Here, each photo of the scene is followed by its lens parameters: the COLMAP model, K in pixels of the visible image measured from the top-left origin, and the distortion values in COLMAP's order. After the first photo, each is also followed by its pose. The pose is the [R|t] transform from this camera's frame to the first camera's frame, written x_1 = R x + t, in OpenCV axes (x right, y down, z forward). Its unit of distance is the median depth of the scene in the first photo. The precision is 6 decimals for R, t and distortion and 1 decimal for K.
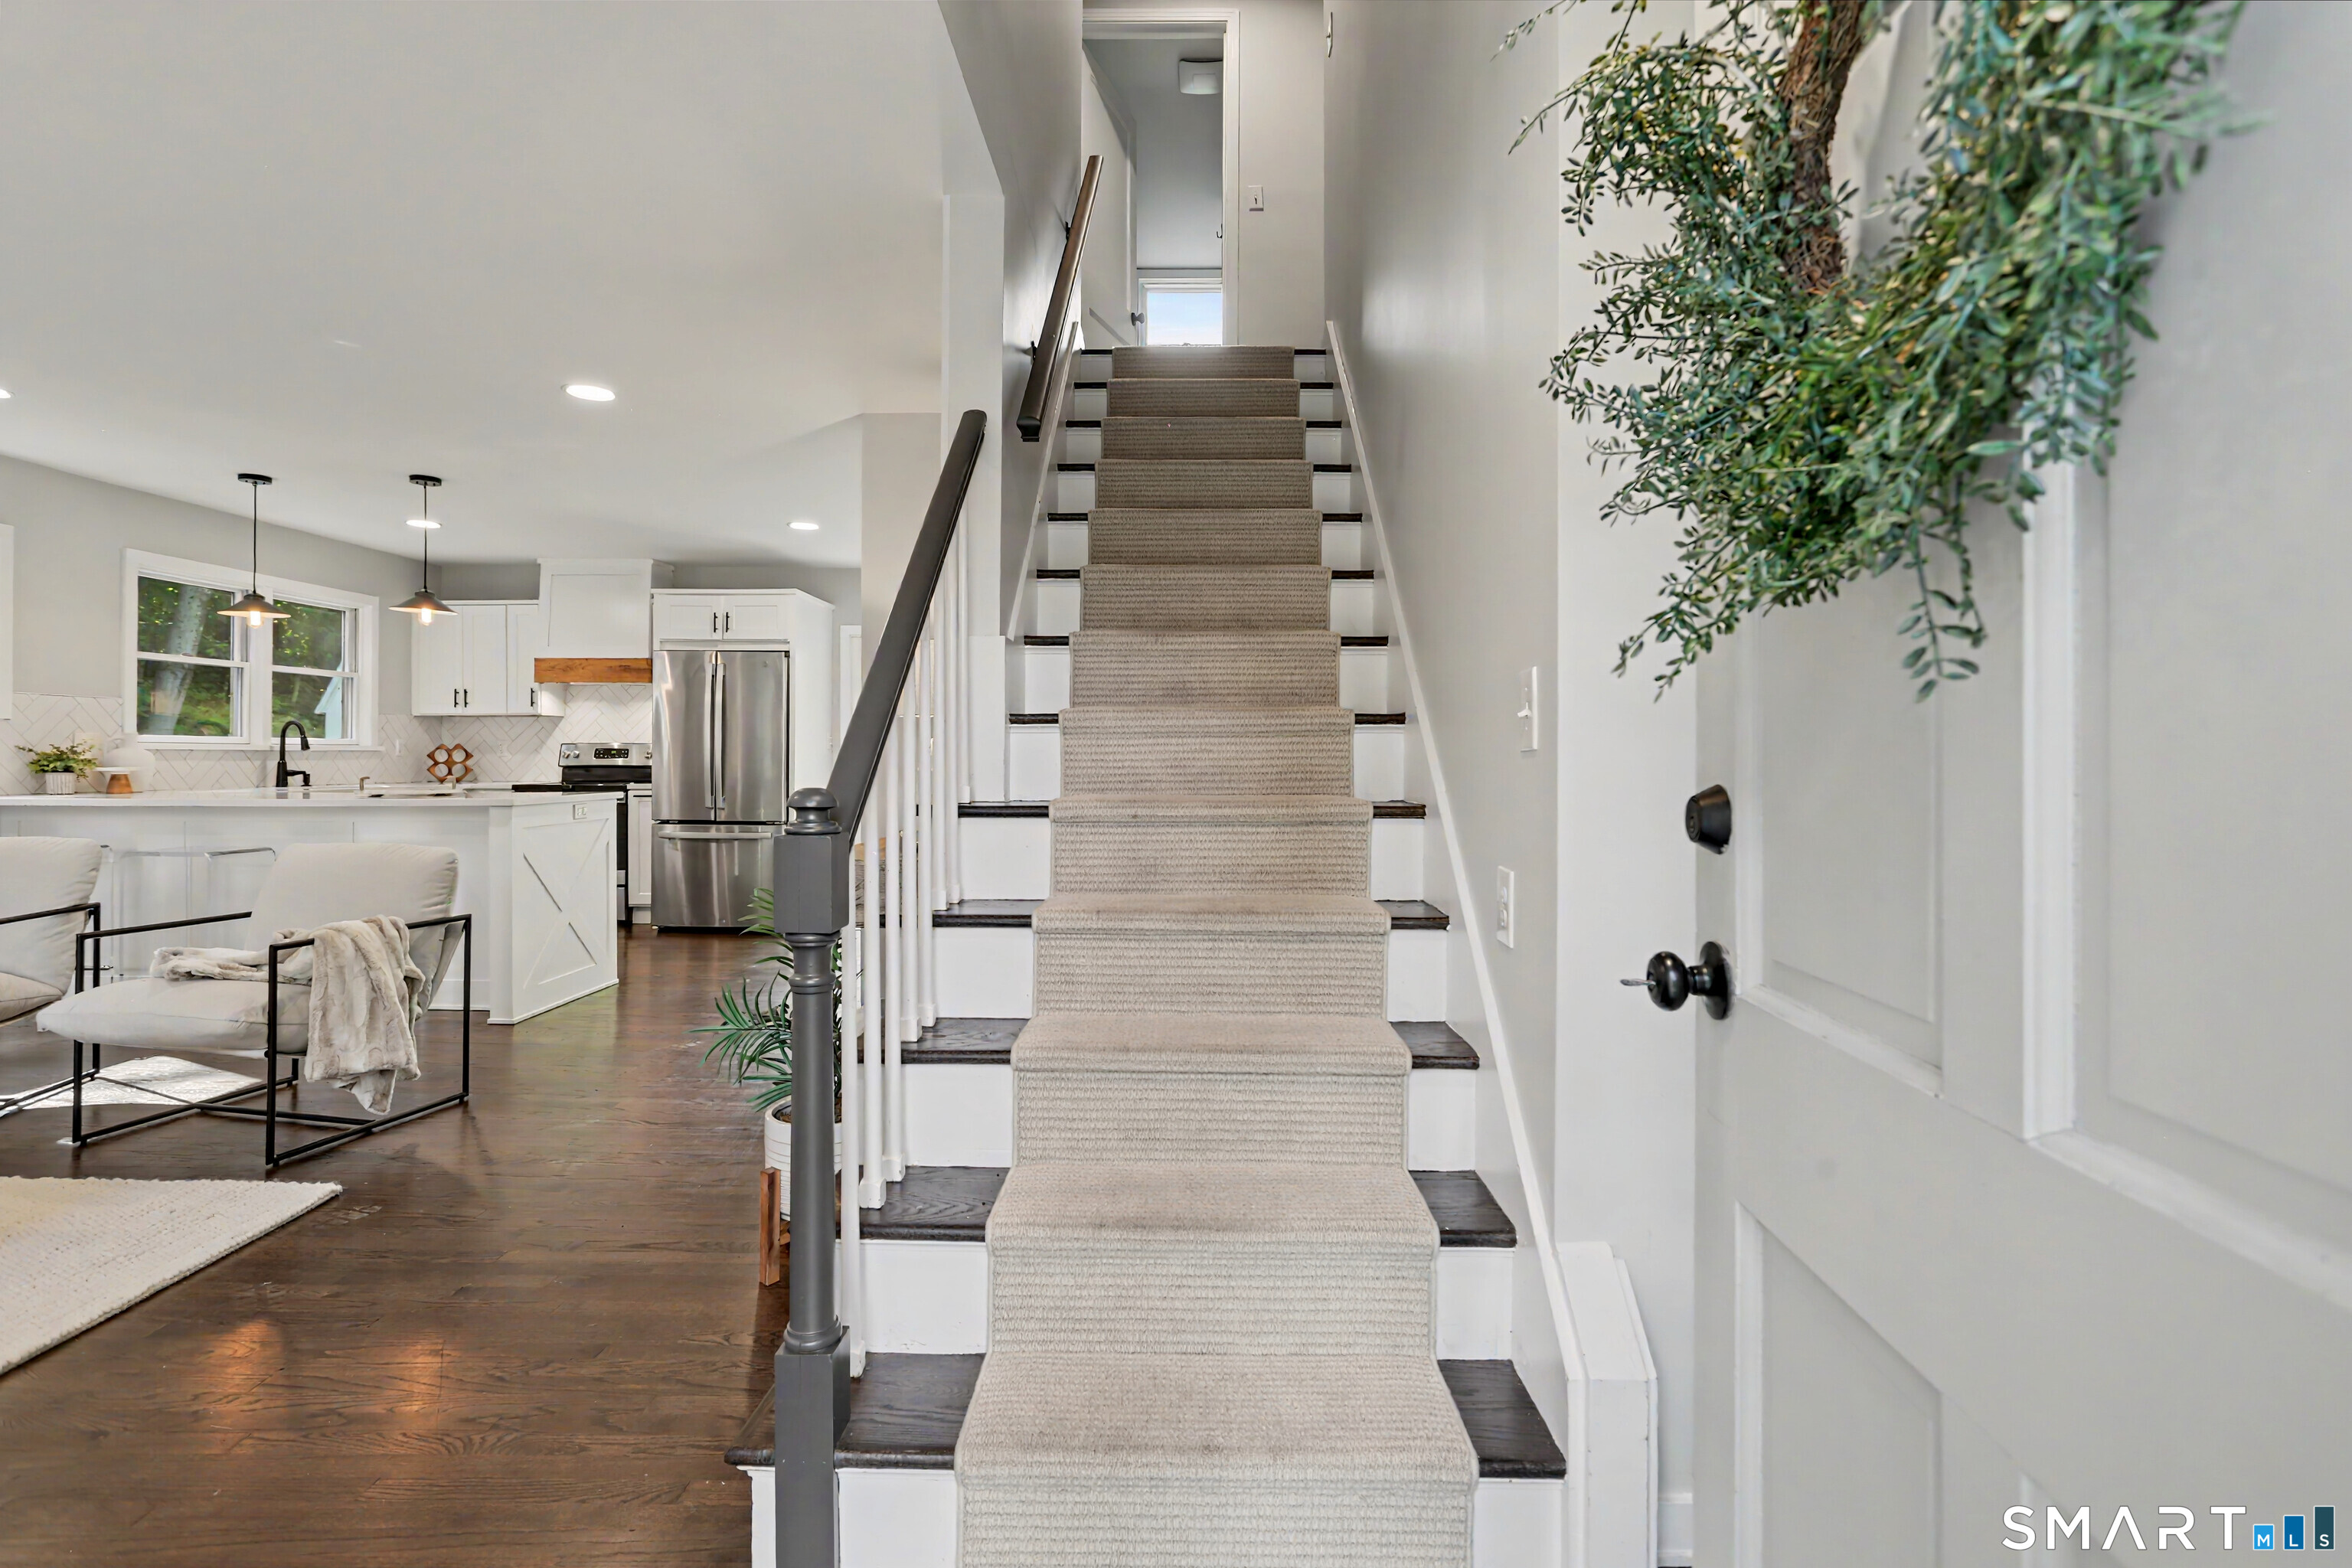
lens RADIAL K [[1129.1, 0, 1181.4], [0, 1129.1, 754.8], [0, 0, 1]] dist [-0.007484, 0.001883]
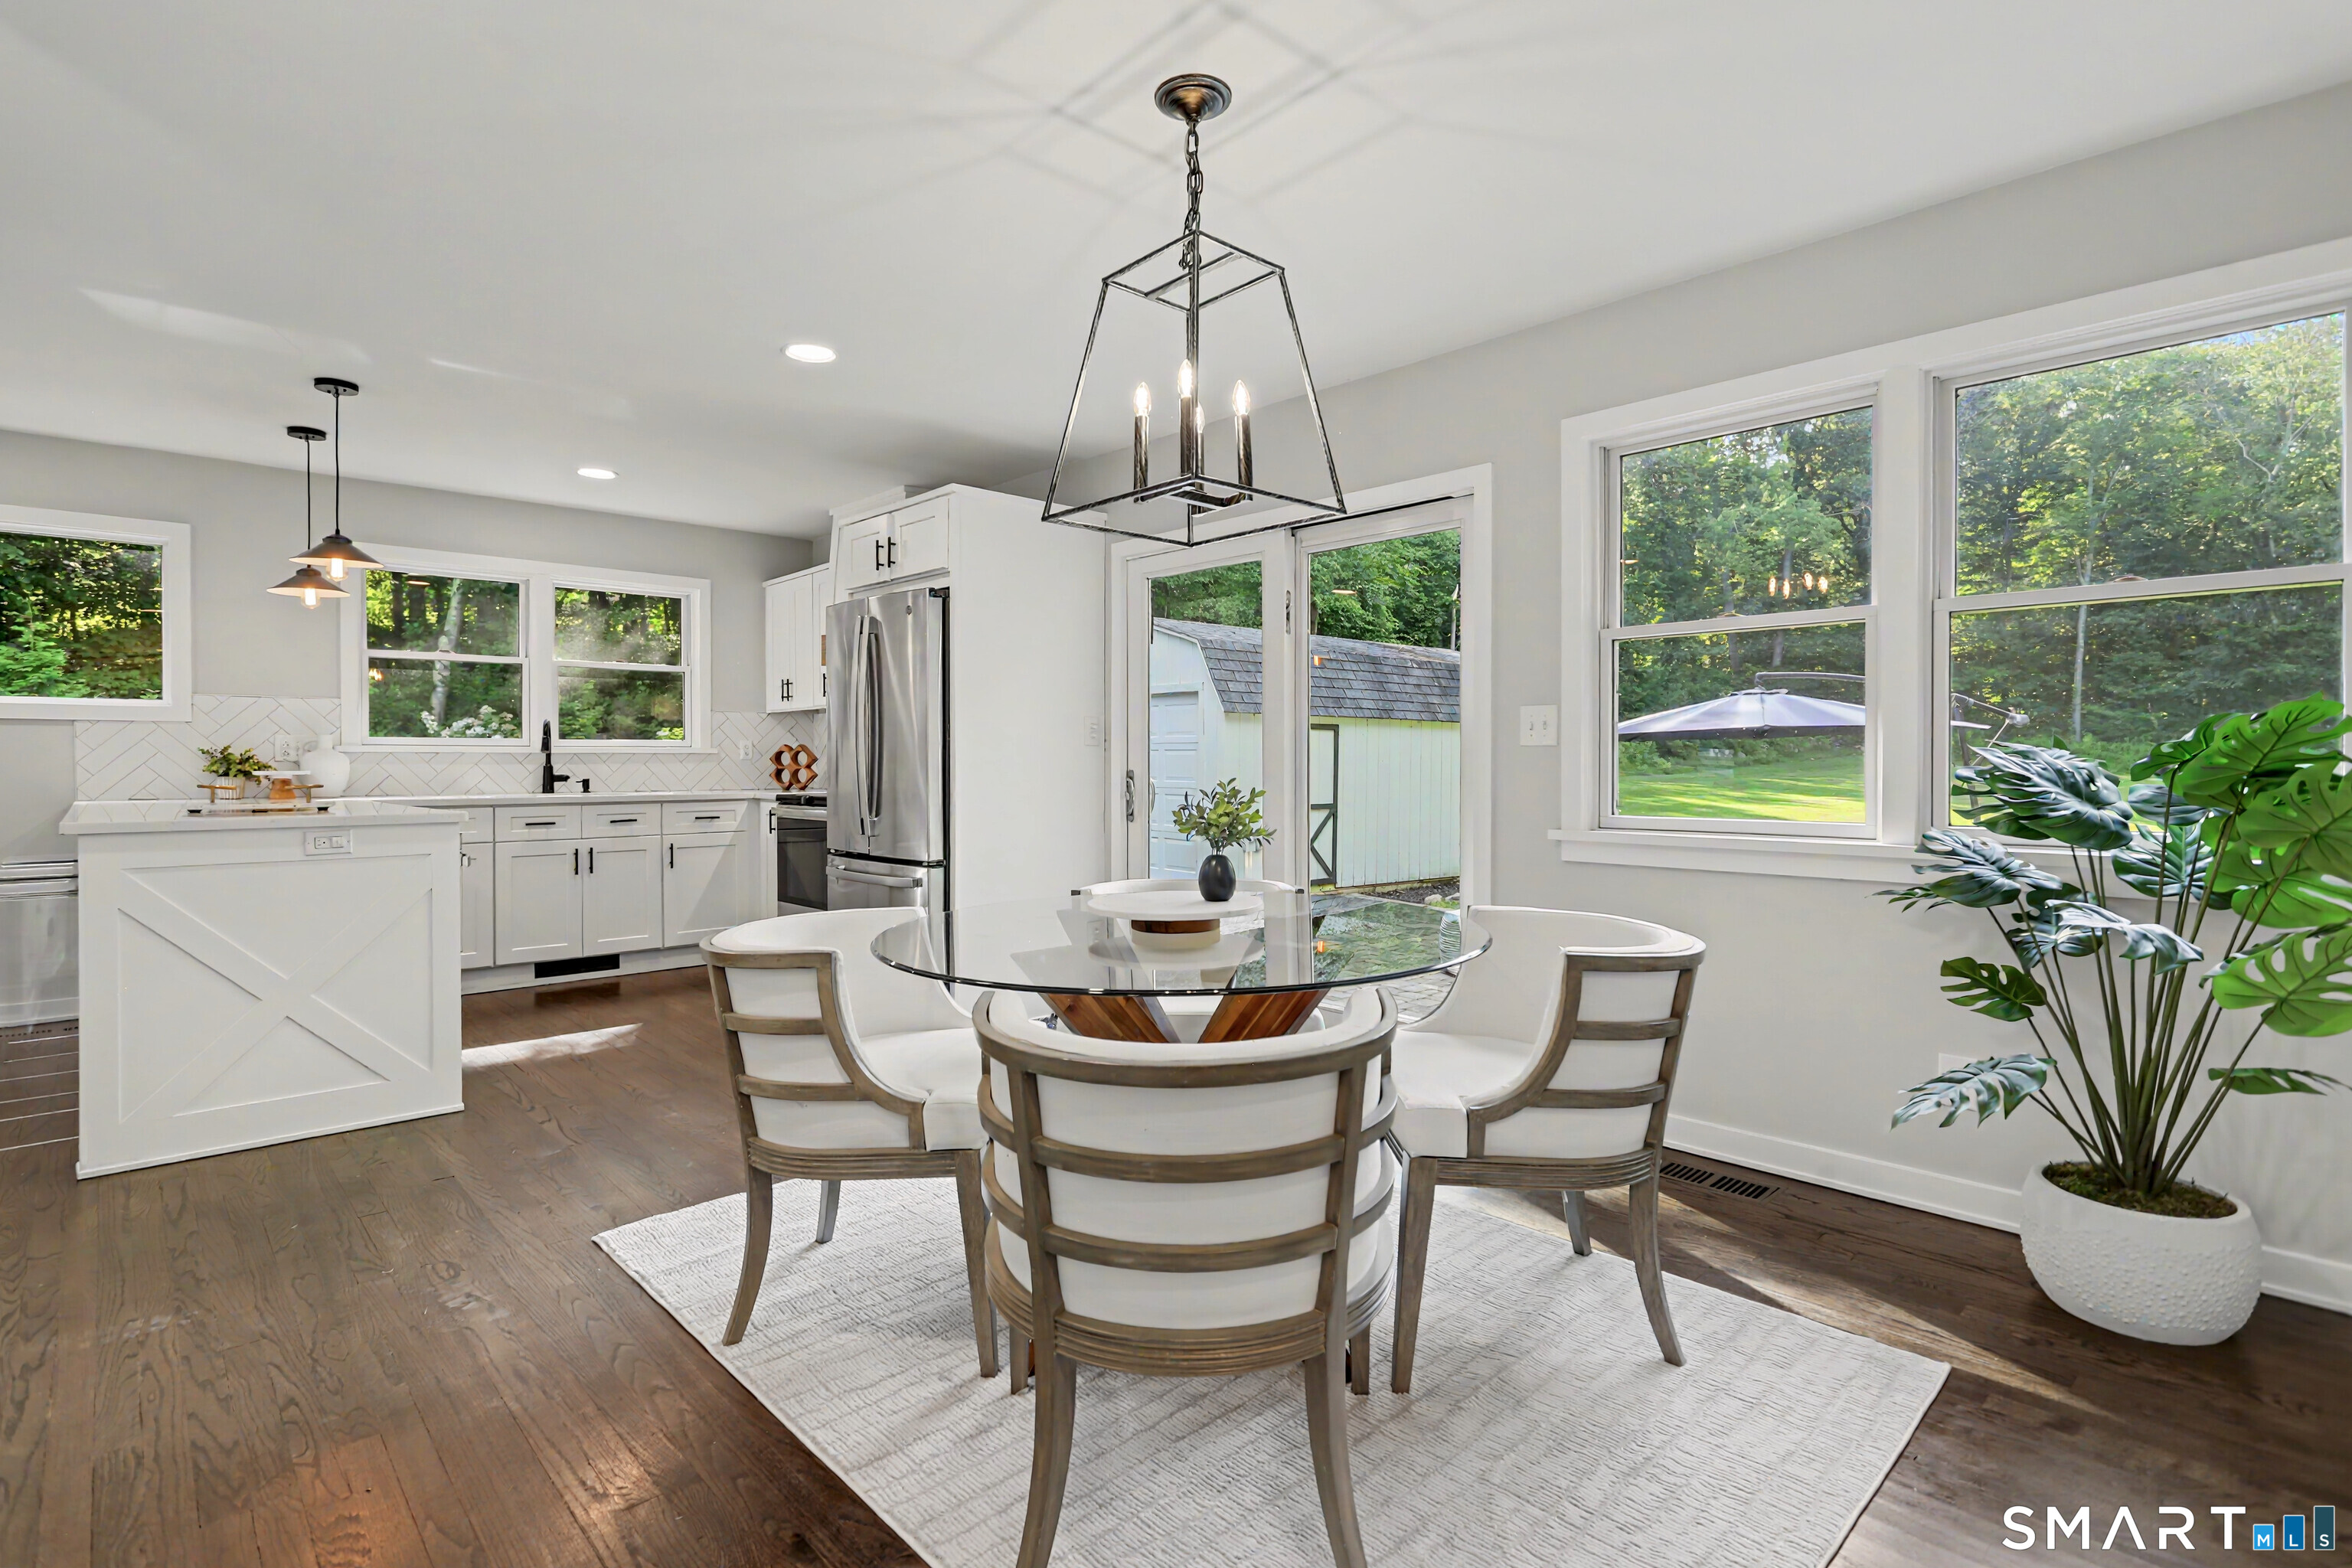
lens RADIAL K [[1129.1, 0, 1153.9], [0, 1129.1, 774.2], [0, 0, 1]] dist [-0.007484, 0.001883]
pose [[0.683735, 0.006556, -0.729701, 0.209701], [0.002601, 0.999931, 0.011421, 0.004212], [0.729726, -0.009707, 0.683671, 0.783301]]
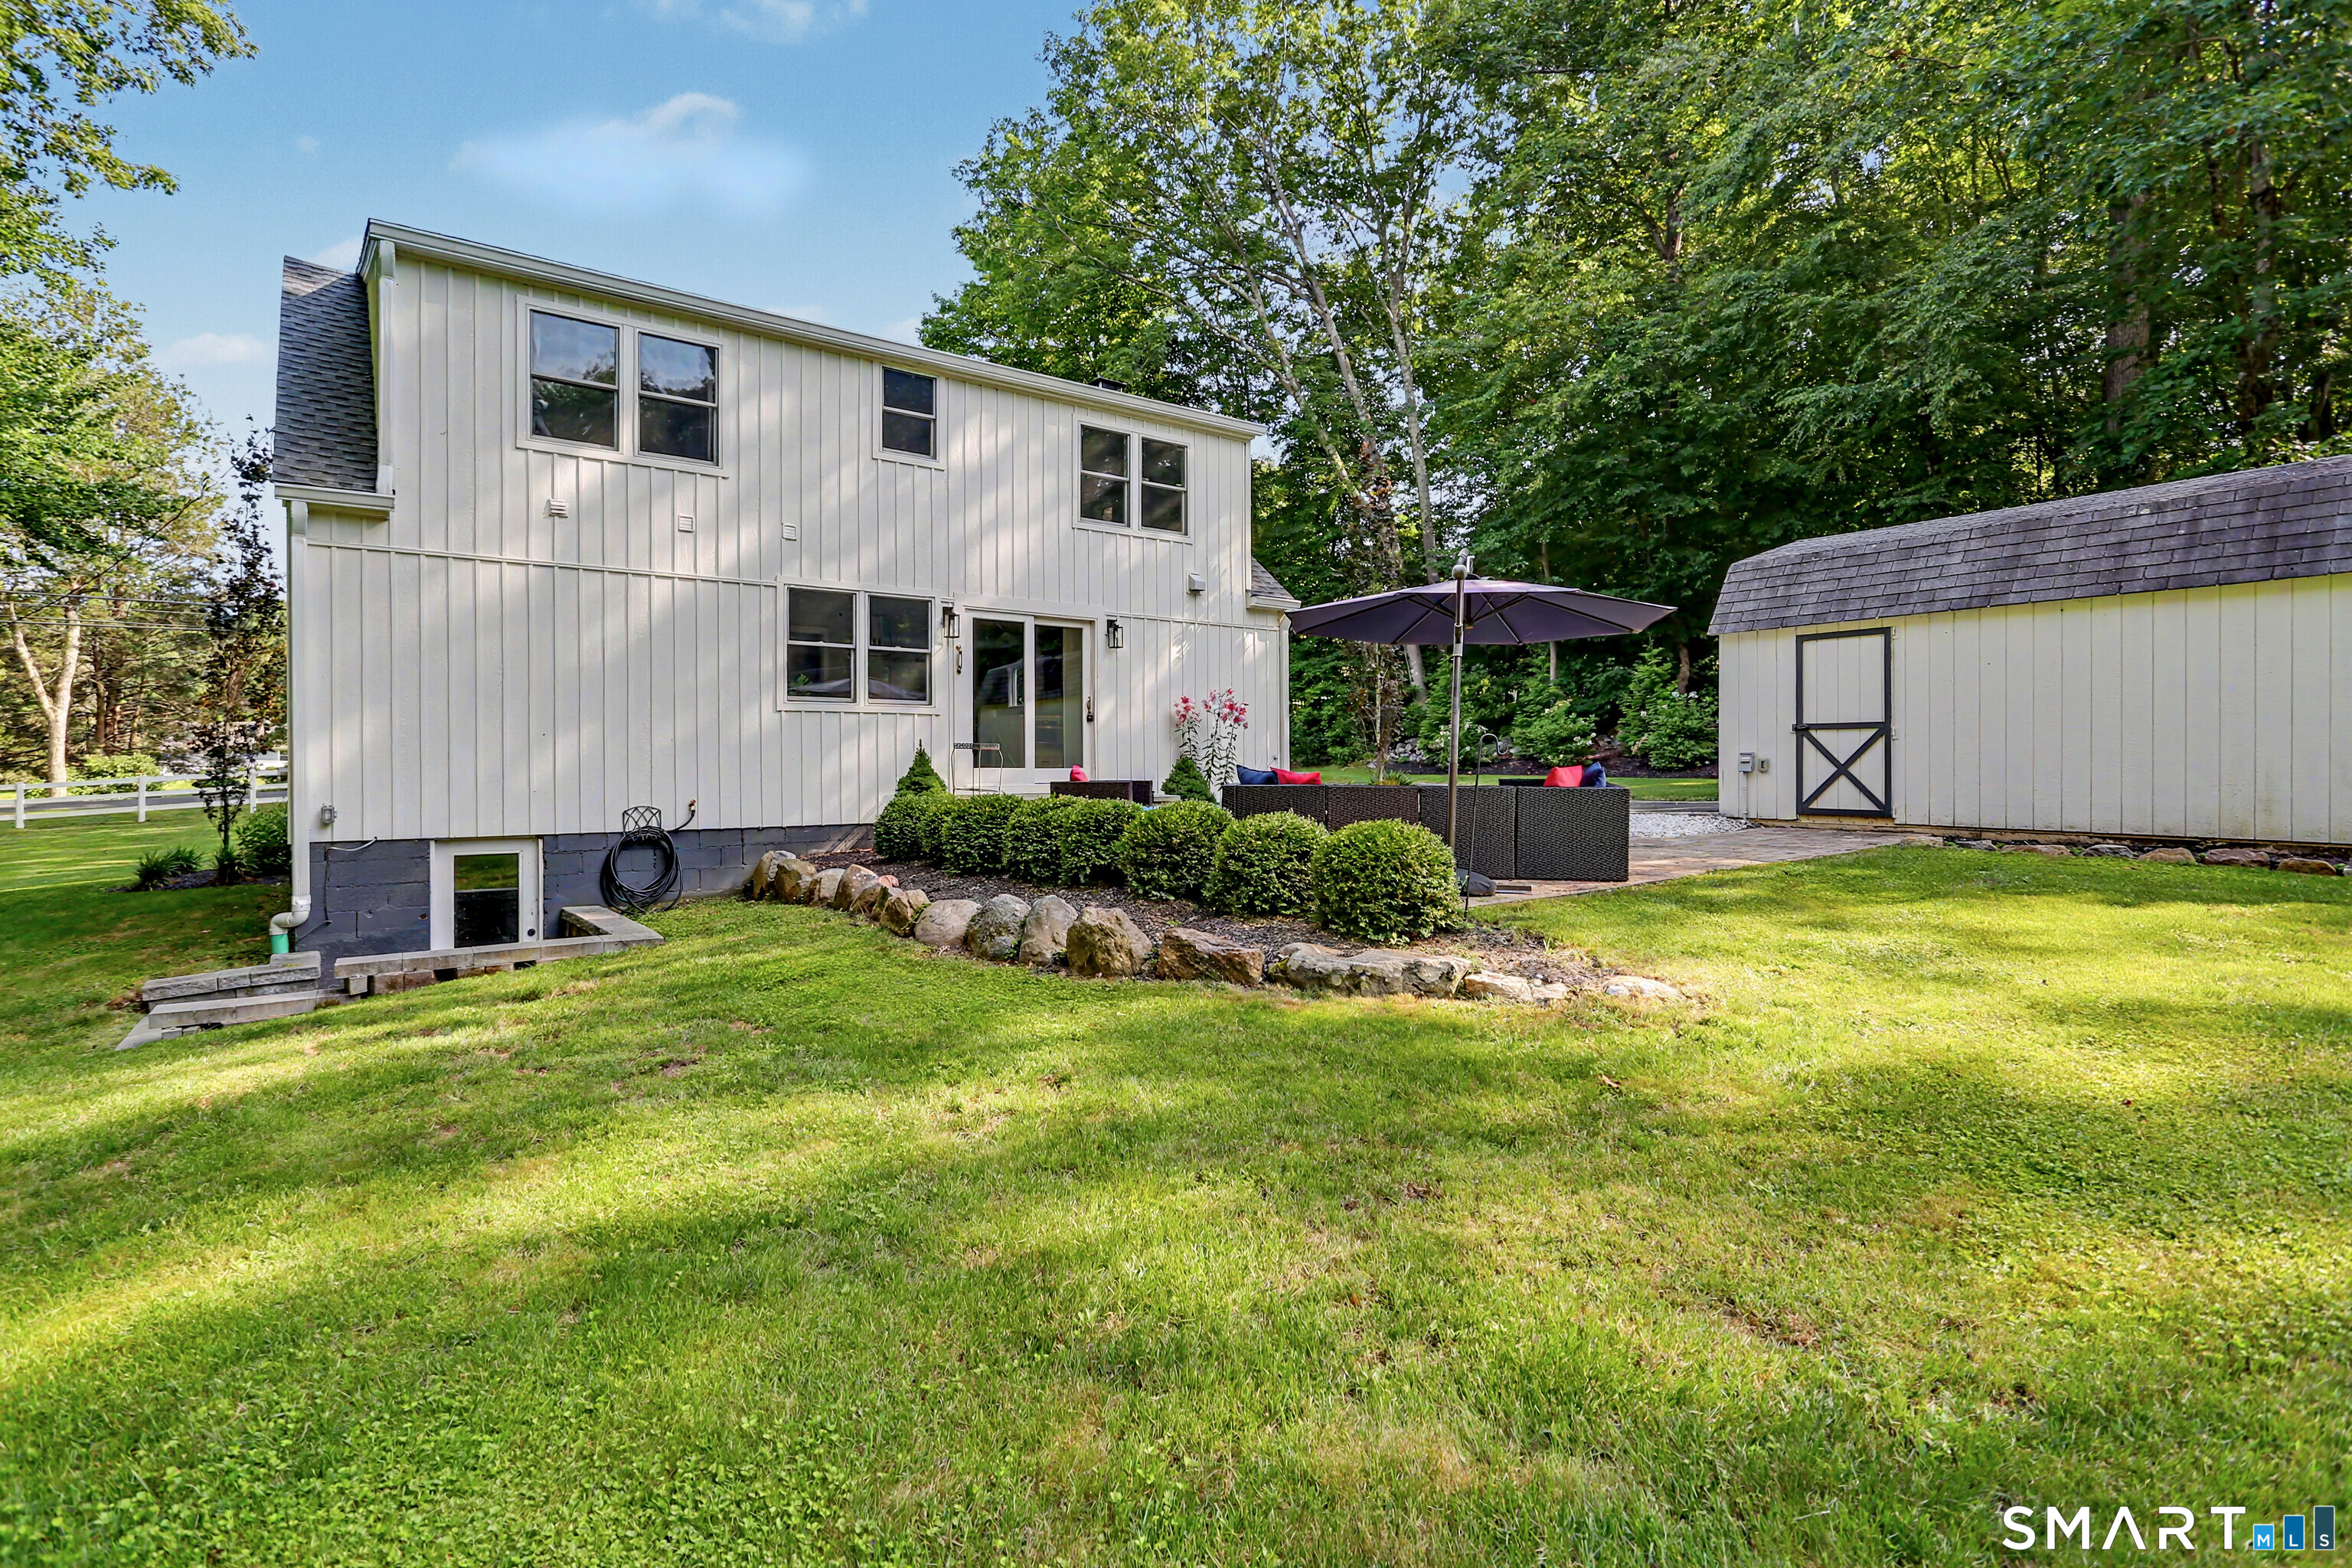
lens RADIAL K [[1129.1, 0, 1173.5], [0, 1129.1, 779.1], [0, 0, 1]] dist [-0.007484, 0.001883]
pose [[-0.797732, 0.005375, -0.602989, 0.858113], [0.001143, 0.999972, 0.007402, 0.161829], [0.603011, 0.005215, -0.797715, 3.242301]]
